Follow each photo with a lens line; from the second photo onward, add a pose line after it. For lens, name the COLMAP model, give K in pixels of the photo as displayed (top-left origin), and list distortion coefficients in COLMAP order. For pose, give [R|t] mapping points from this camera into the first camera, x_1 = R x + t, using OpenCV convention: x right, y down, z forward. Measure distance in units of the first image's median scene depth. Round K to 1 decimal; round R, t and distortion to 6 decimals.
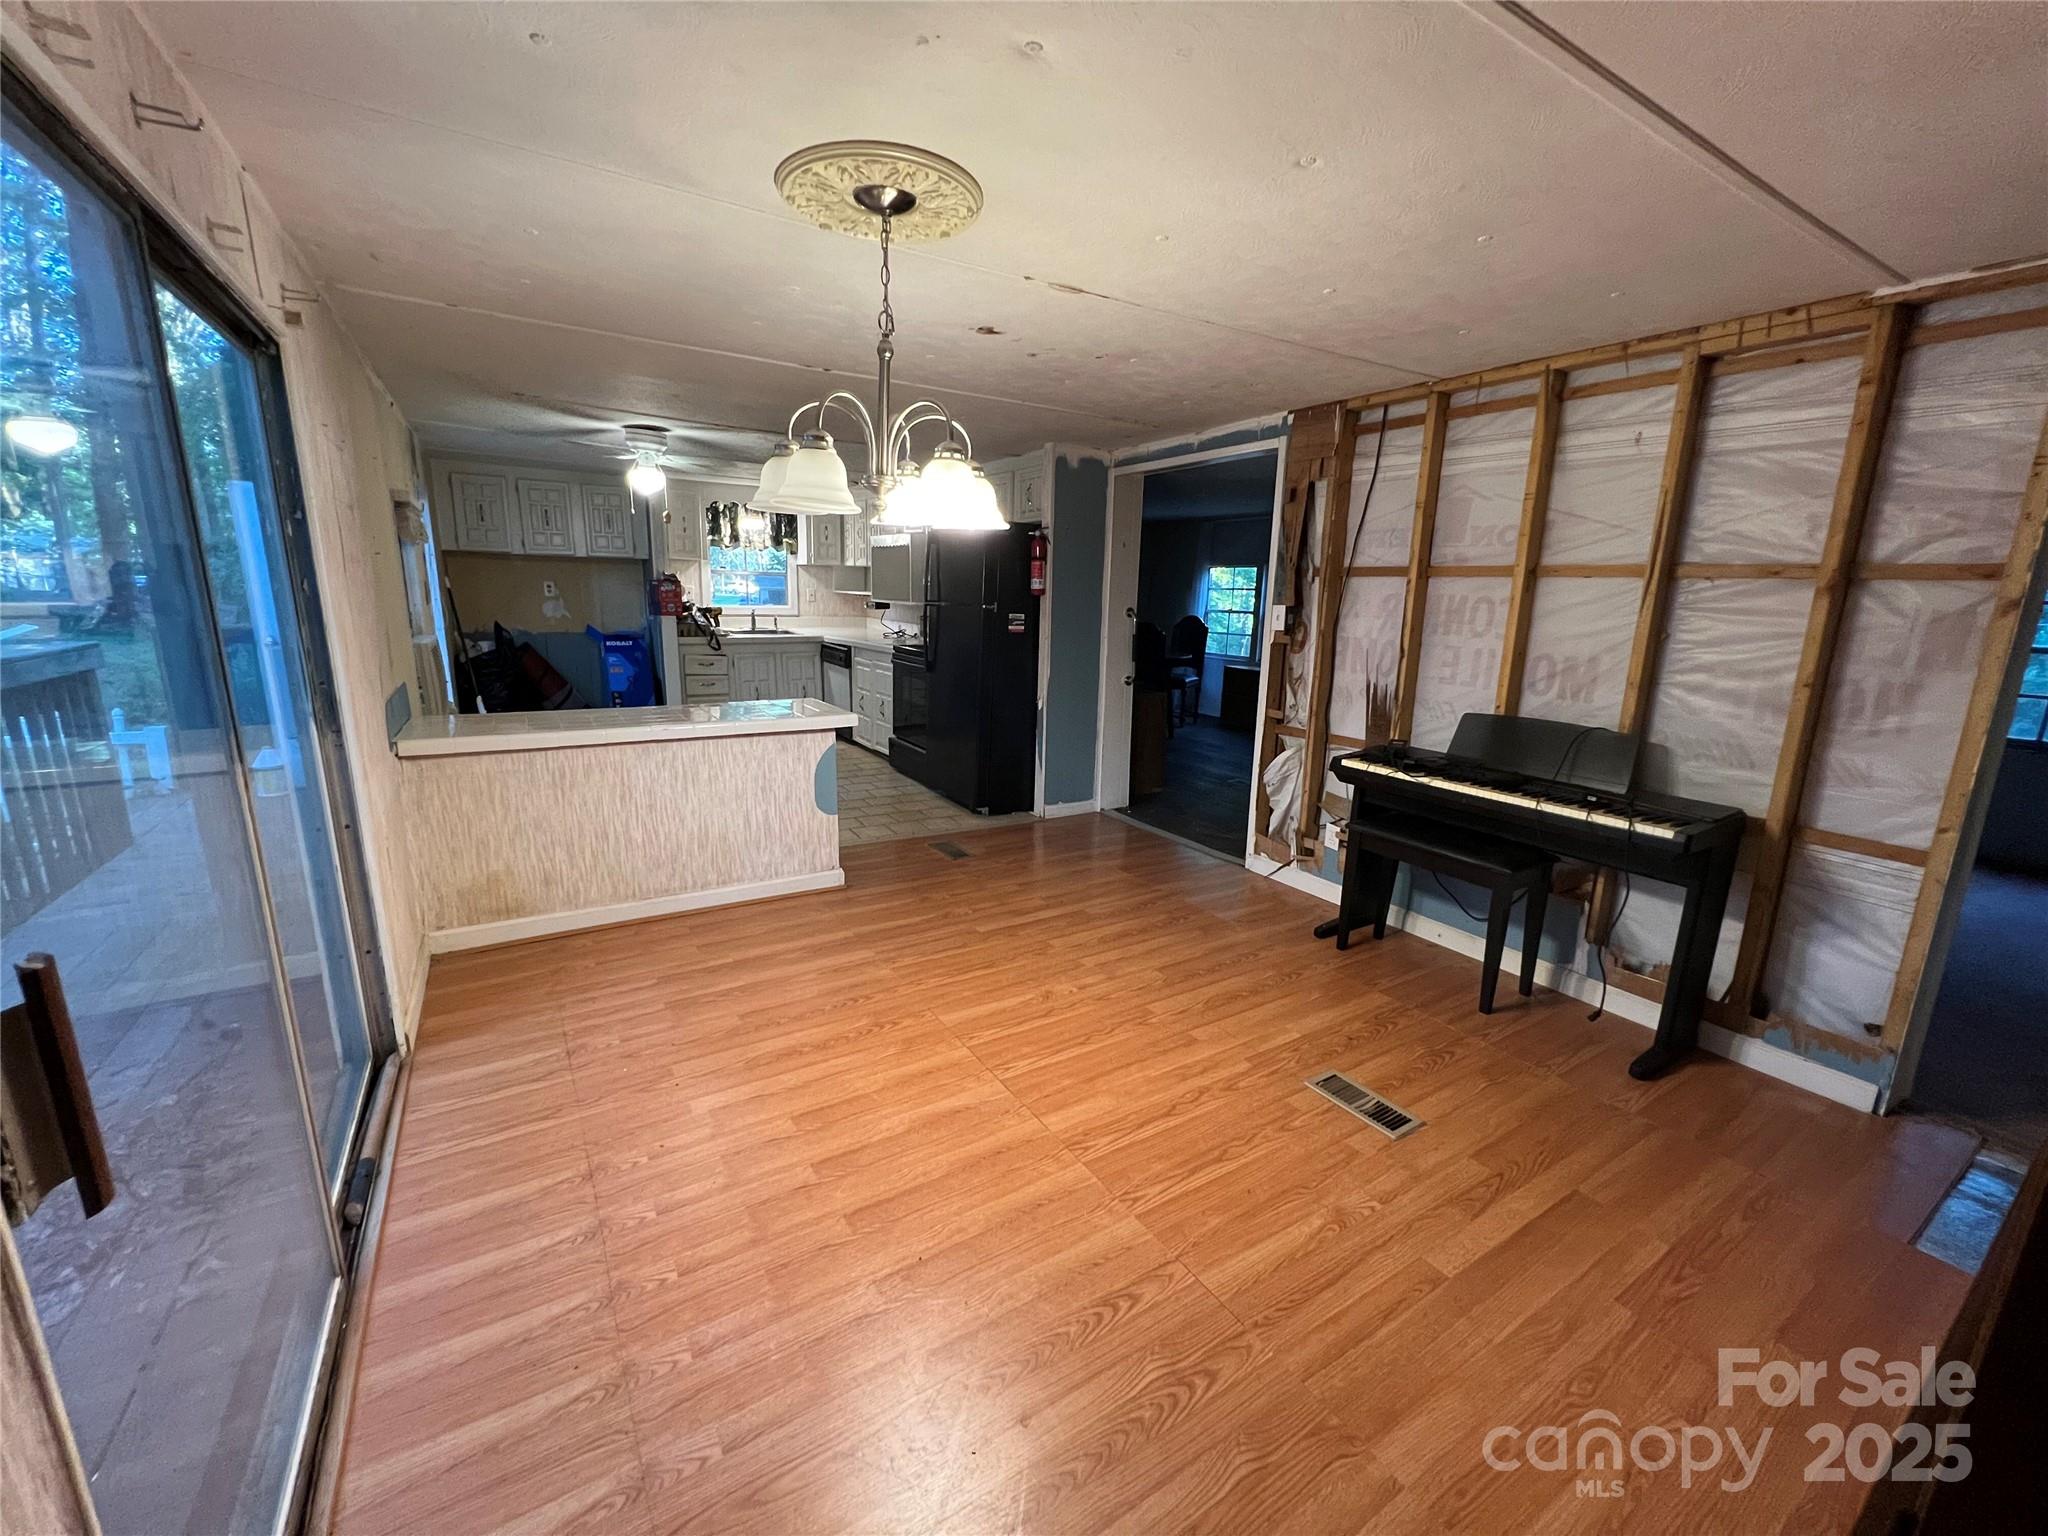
lens RADIAL K [[819.2, 0, 1023.5], [0, 819.2, 771.2], [0, 0, 1]] dist [-0.001337, -0.000567]
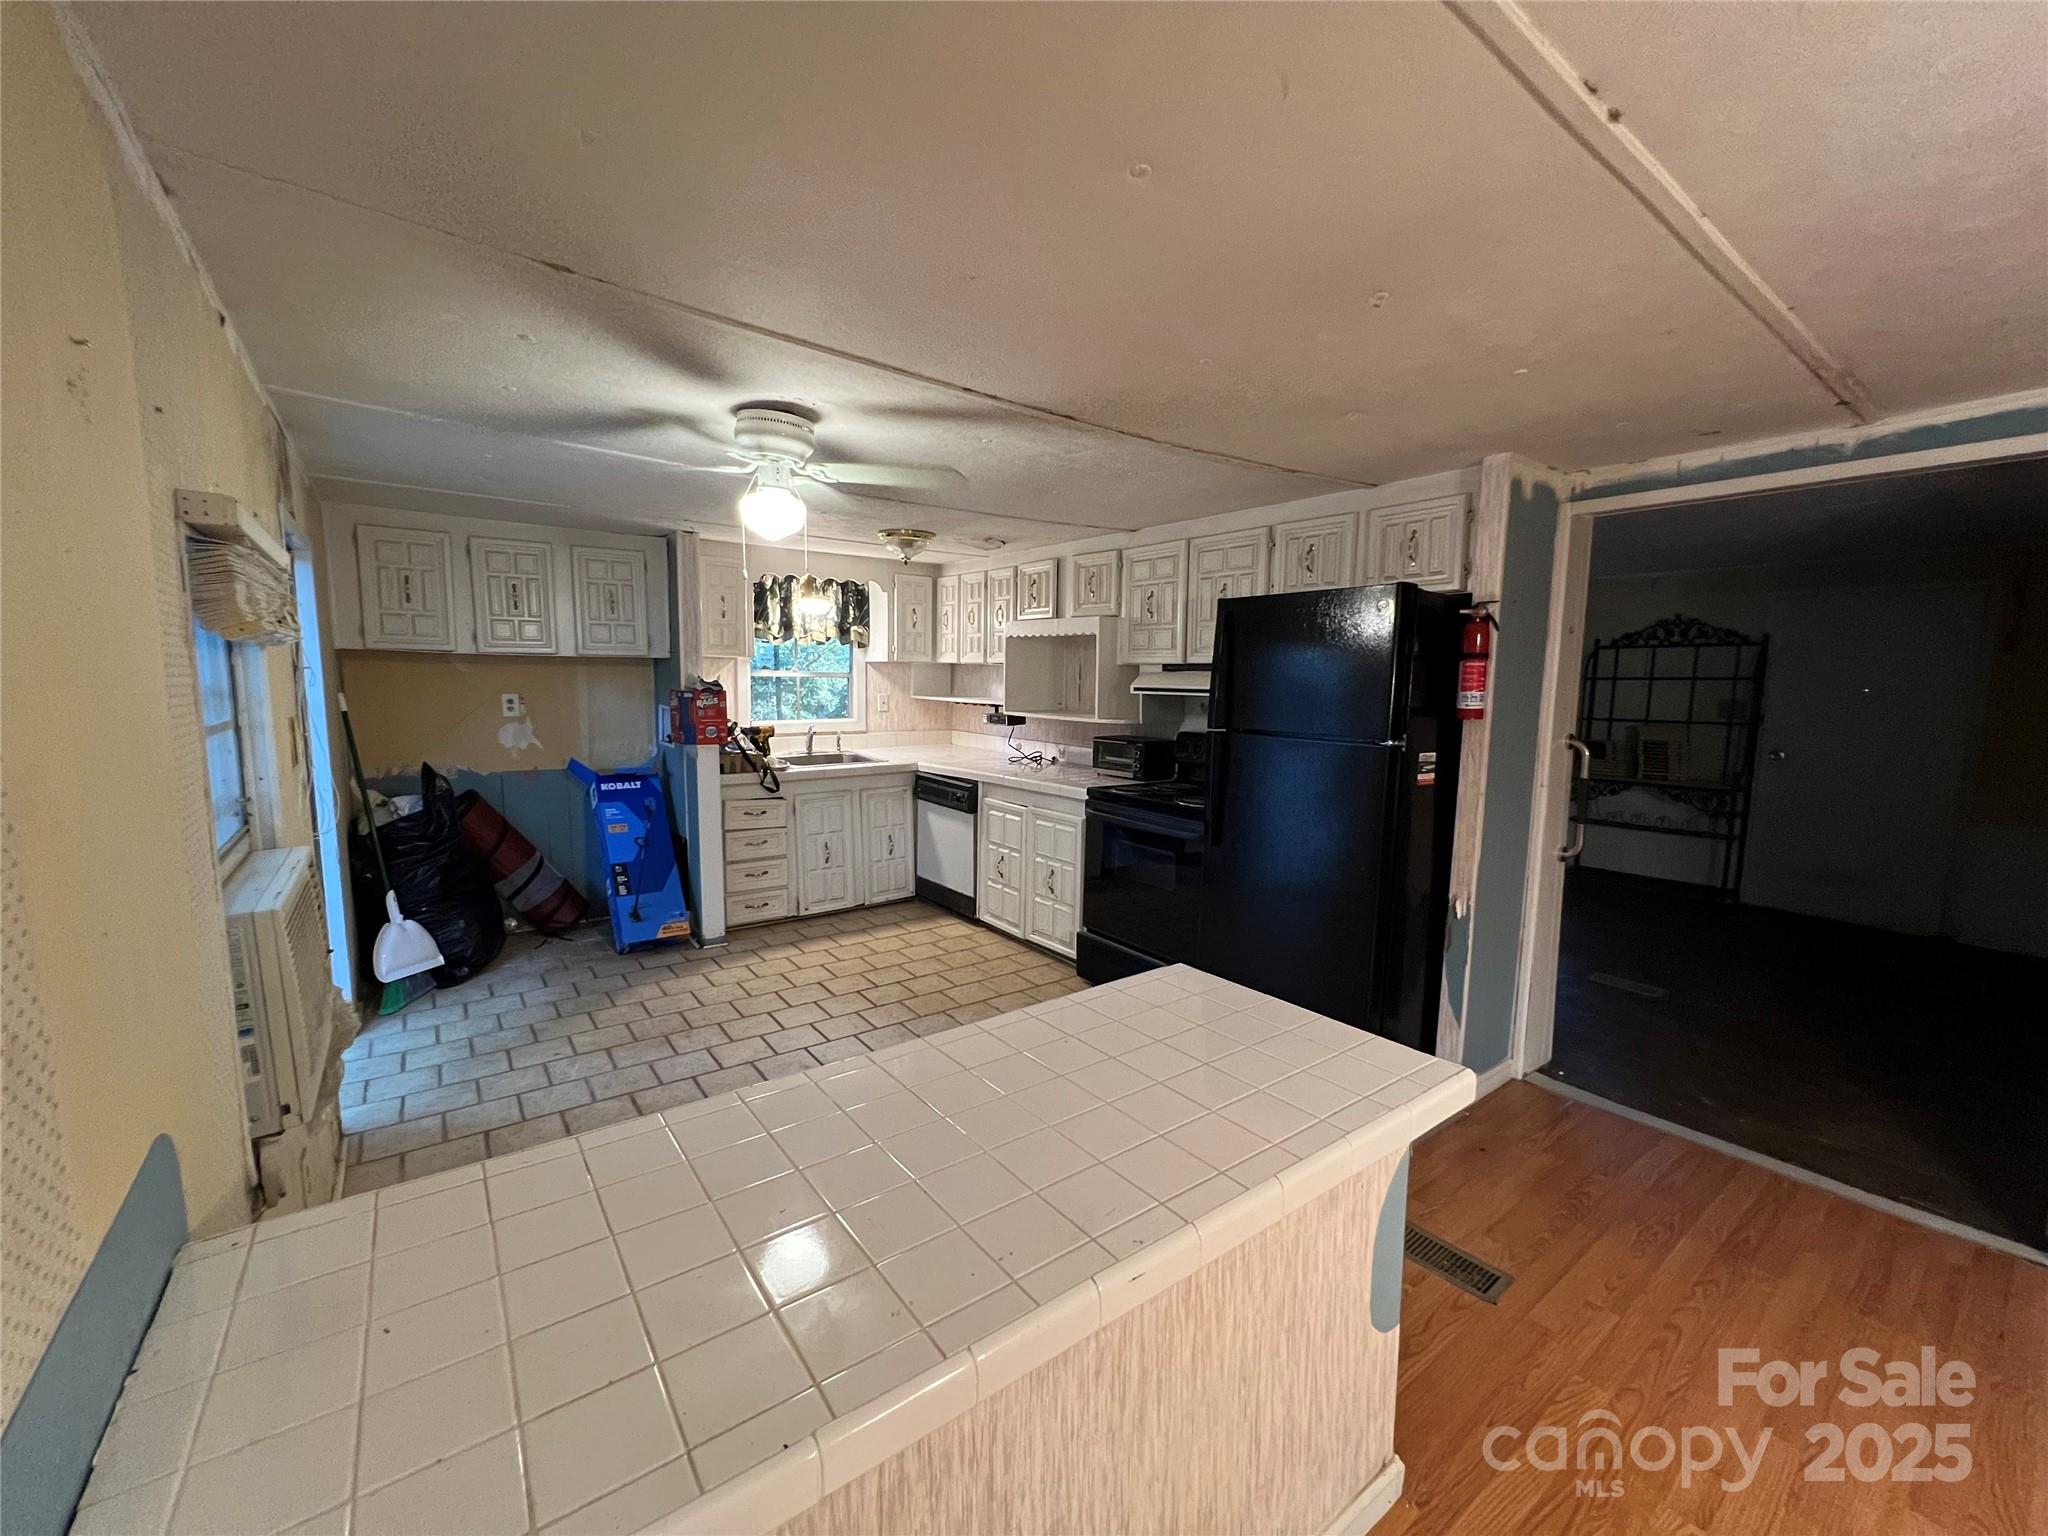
lens RADIAL K [[819.2, 0, 1025.3], [0, 819.2, 772.7], [0, 0, 1]] dist [-0.001337, -0.000567]
pose [[0.995805, -0.024569, 0.088140, -0.236973], [0.033085, 0.994782, -0.096508, -0.095521], [-0.085309, 0.099019, 0.991422, 0.335623]]
